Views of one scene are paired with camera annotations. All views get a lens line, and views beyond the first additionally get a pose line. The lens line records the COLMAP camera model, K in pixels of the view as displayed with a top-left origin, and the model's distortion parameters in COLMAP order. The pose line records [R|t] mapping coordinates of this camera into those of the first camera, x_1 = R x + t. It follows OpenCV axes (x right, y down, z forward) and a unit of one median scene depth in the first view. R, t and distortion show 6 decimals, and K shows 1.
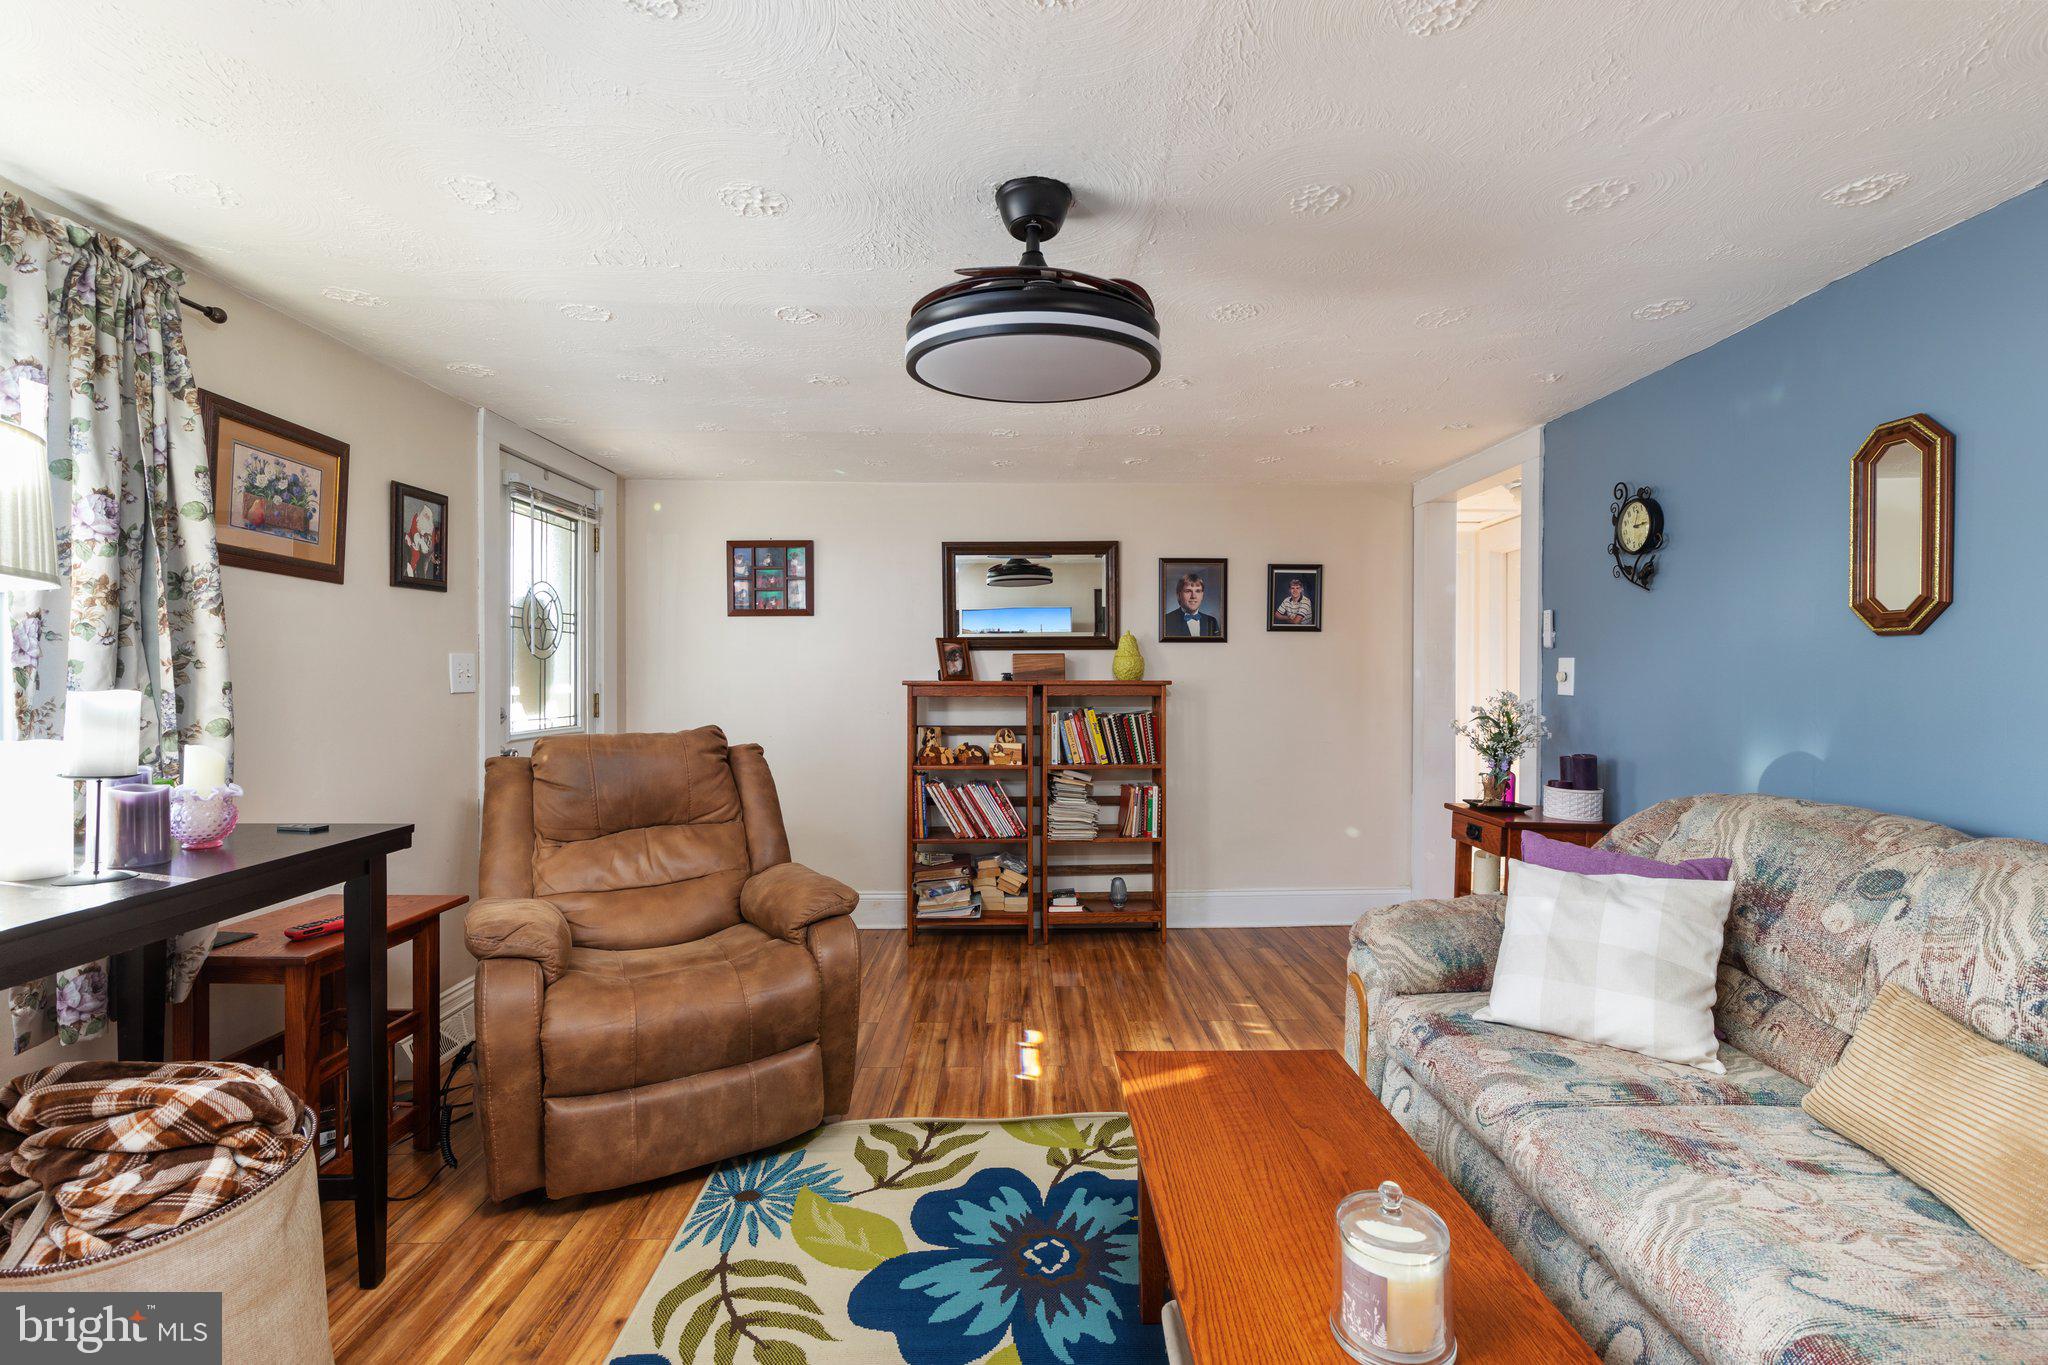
lens RADIAL K [[907.1, 0, 1024.0], [0, 907.1, 682.5], [0, 0, 1]] dist [0.000111, -0.000014]
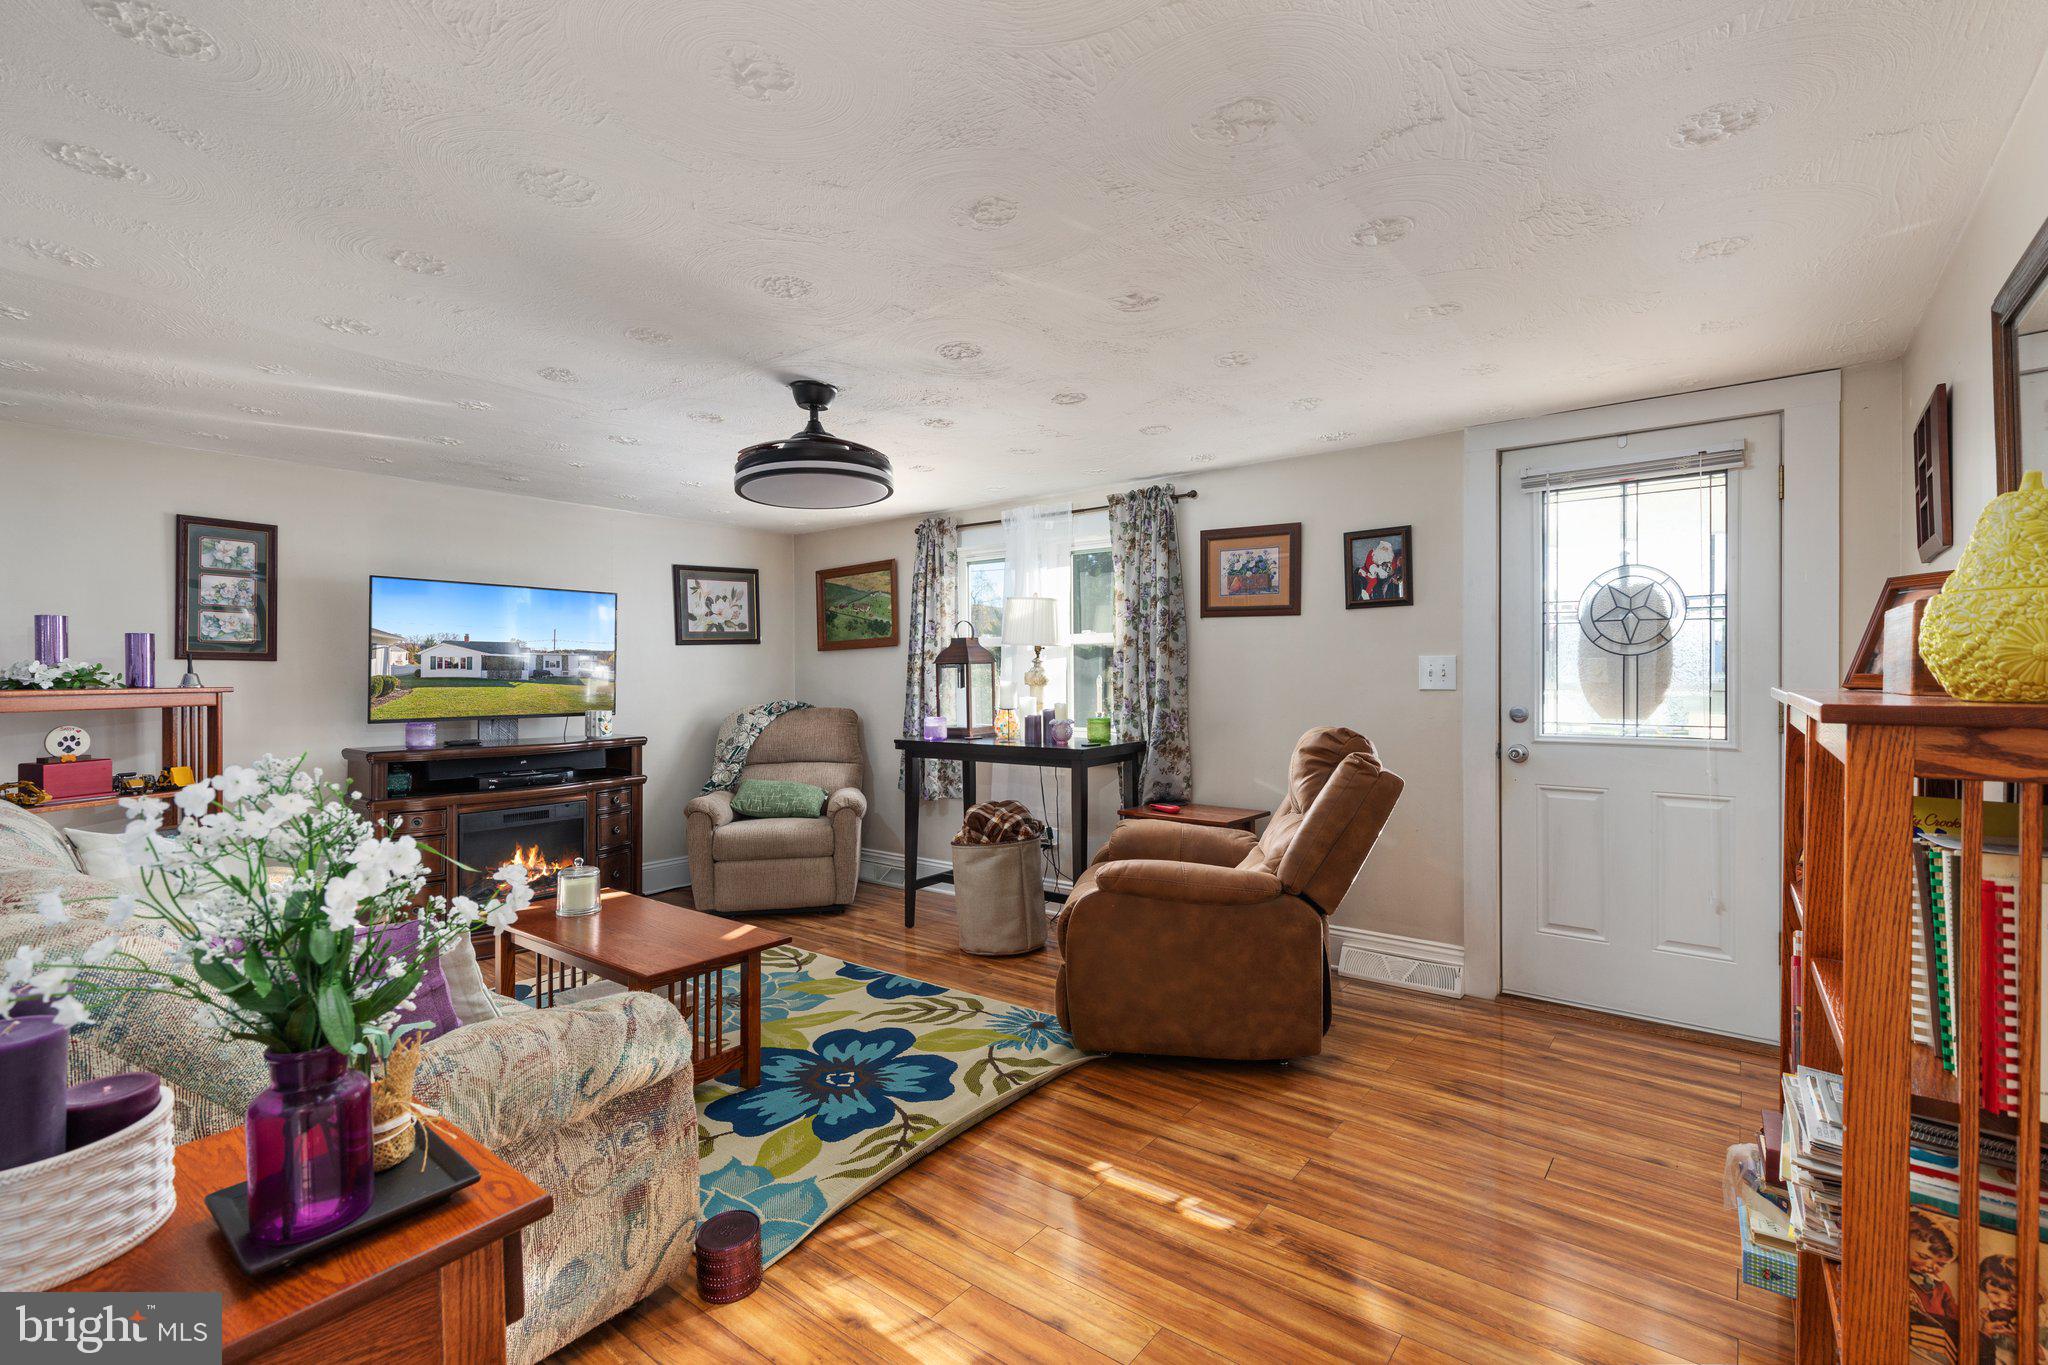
lens RADIAL K [[907.1, 0, 1024.0], [0, 907.1, 682.5], [0, 0, 1]] dist [0.000111, -0.000014]
pose [[-0.623295, 0.002804, -0.781982, 0.823505], [-0.004553, 0.999964, 0.007214, -0.005480], [0.781973, 0.008057, -0.623260, 1.804333]]
